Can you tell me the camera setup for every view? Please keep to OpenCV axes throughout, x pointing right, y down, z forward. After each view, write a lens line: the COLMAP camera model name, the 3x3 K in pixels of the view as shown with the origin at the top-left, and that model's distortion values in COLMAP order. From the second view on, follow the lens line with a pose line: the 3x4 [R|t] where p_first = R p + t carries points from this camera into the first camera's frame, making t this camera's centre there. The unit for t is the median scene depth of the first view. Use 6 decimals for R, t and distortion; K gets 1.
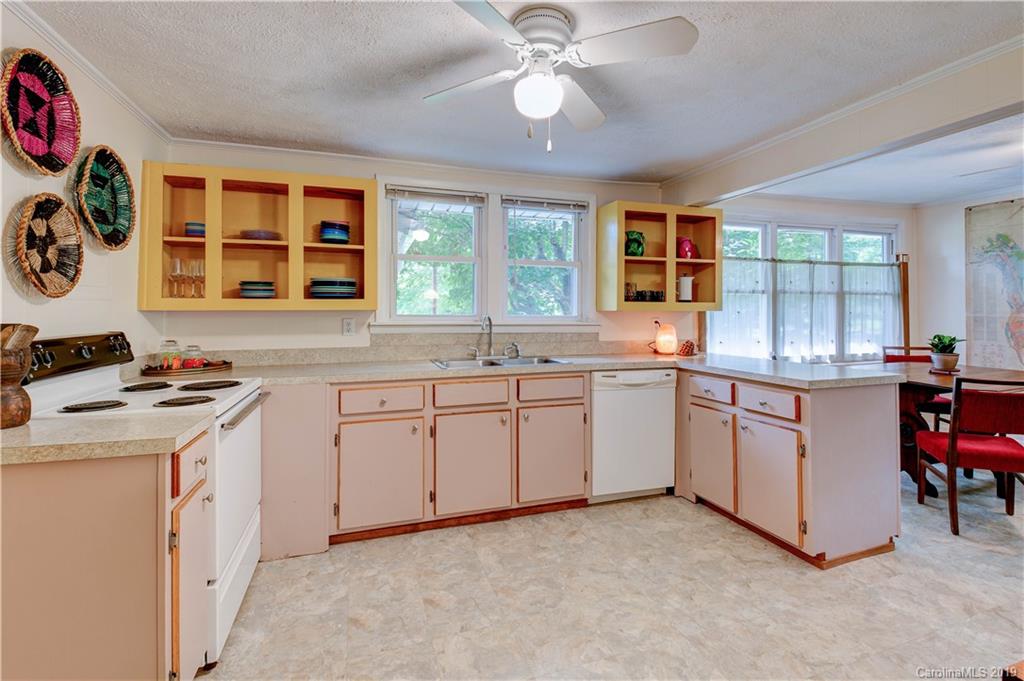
lens RADIAL K [[455.1, 0, 518.3], [0, 455.1, 307.0], [0, 0, 1]] dist [-0.010087, -0.004387]
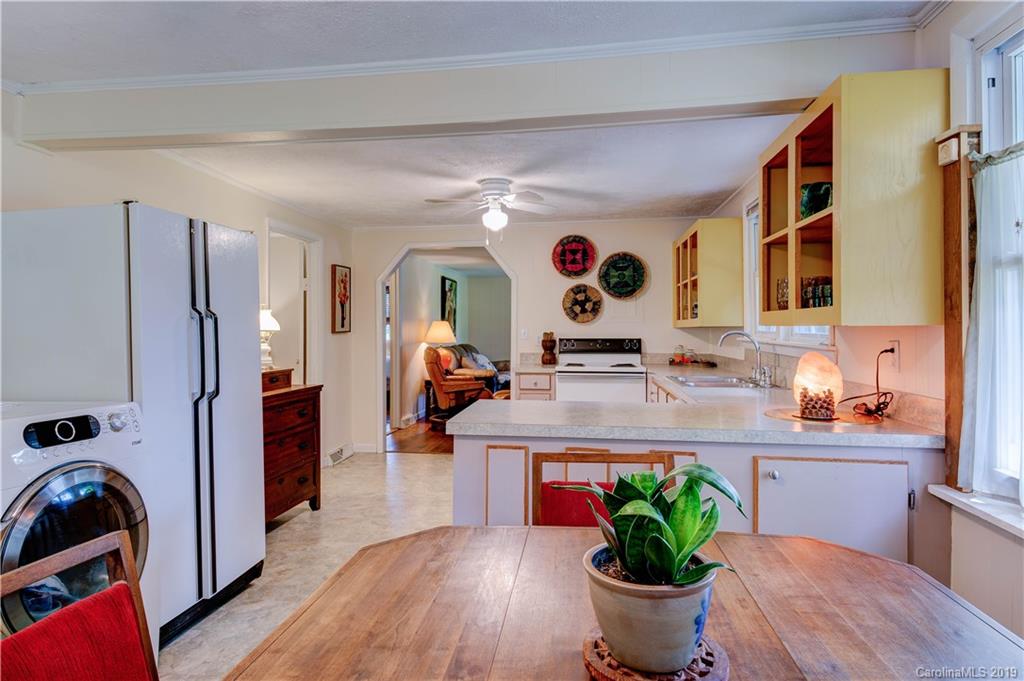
lens RADIAL K [[567.1, 0, 509.3], [0, 567.1, 335.5], [0, 0, 1]] dist [0.004867, -0.000110]
pose [[-0.412780, 0.012331, -0.910747, 1.633036], [0.008459, 0.999917, 0.009705, 0.013248], [0.910791, -0.003698, -0.412850, 1.488404]]
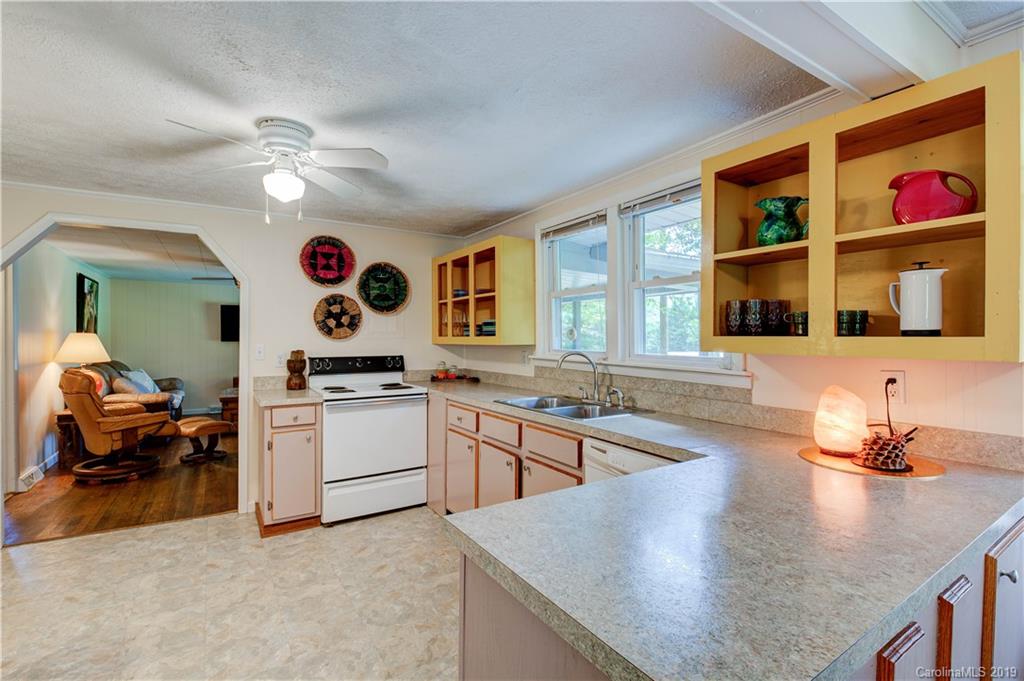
lens RADIAL K [[455.1, 0, 520.0], [0, 455.1, 343.0], [0, 0, 1]] dist [-0.010087, -0.004387]
pose [[0.276134, 0.010790, -0.961059, 1.077733], [0.006164, 0.999897, 0.012997, -0.018524], [0.961099, -0.009513, 0.276039, 0.935686]]
